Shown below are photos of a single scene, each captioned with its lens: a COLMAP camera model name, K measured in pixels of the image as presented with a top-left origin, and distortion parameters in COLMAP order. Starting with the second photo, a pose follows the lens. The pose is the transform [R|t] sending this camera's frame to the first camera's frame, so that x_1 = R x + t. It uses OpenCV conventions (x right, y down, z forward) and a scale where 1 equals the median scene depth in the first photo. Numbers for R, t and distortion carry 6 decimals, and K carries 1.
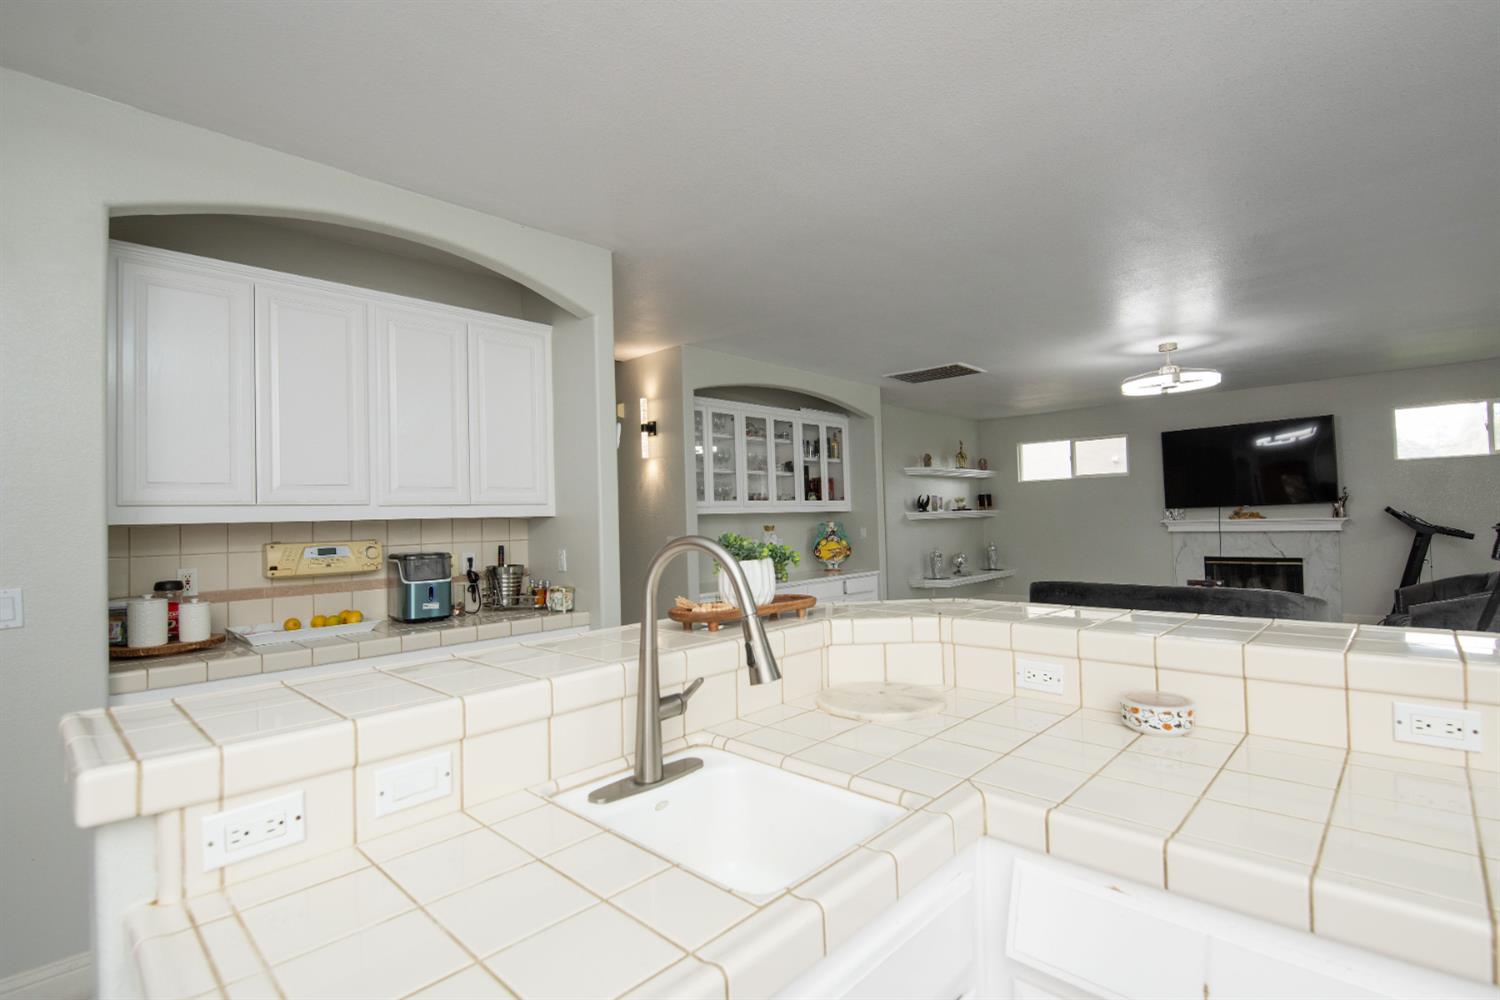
lens RADIAL K [[705.2, 0, 751.1], [0, 705.2, 500.1], [0, 0, 1]] dist [-0.014838, -0.000029]
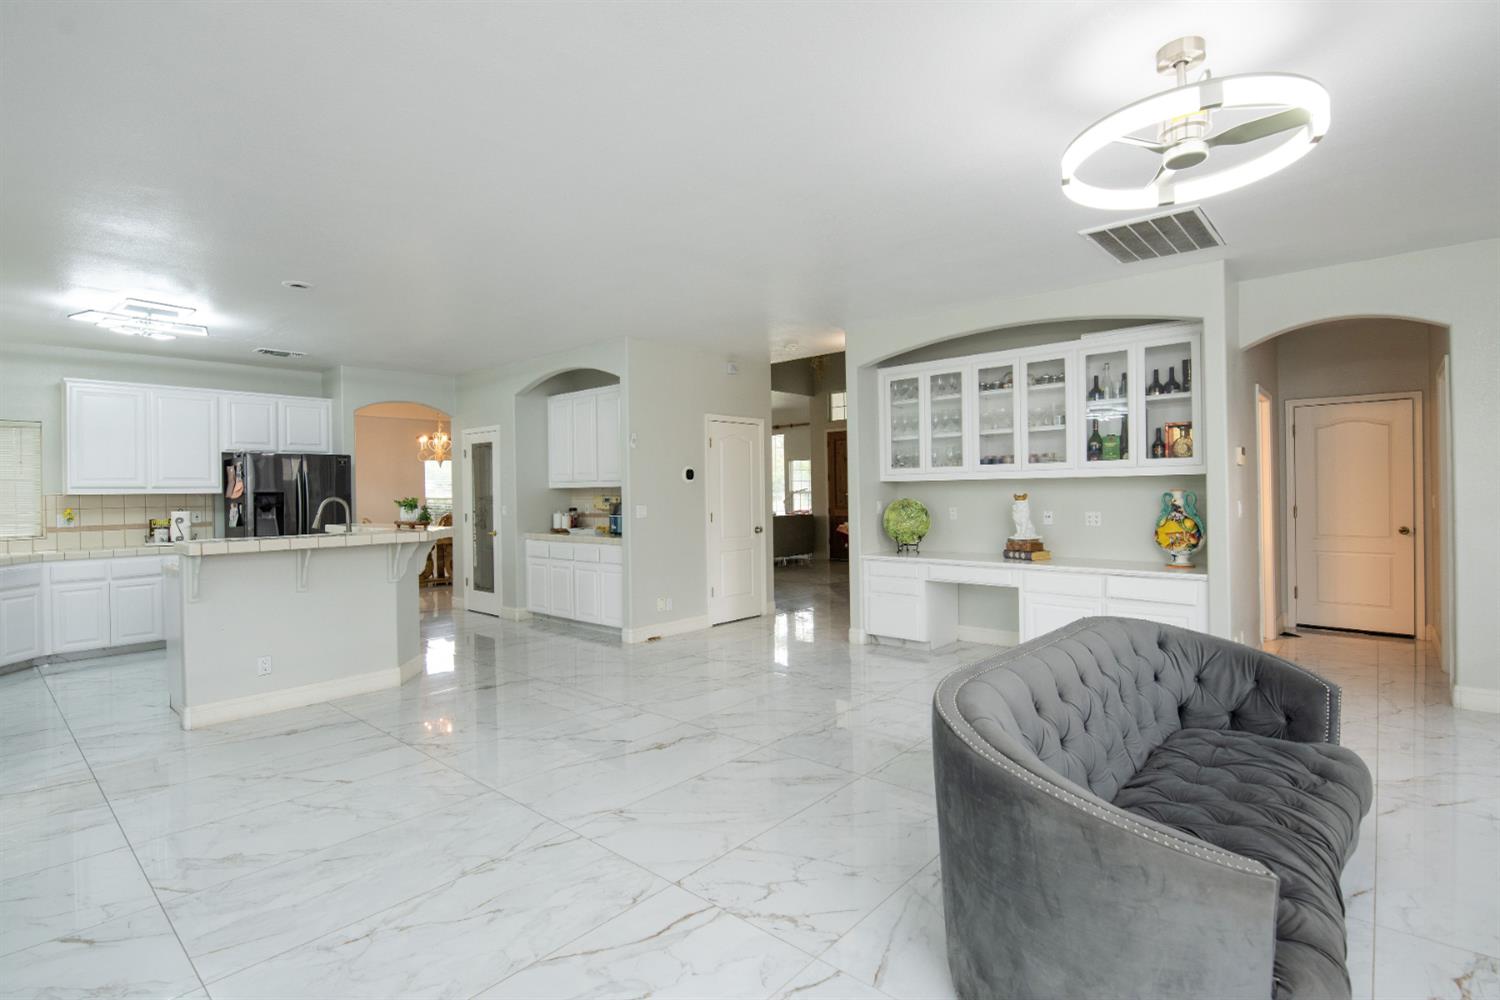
lens RADIAL K [[718.2, 0, 741.6], [0, 718.2, 491.9], [0, 0, 1]] dist [-0.003358, -0.000611]
pose [[0.028171, 0.026939, -0.999240, 0.721225], [0.037933, 0.998888, 0.027998, -0.001730], [0.998883, -0.038693, 0.027118, 0.550570]]
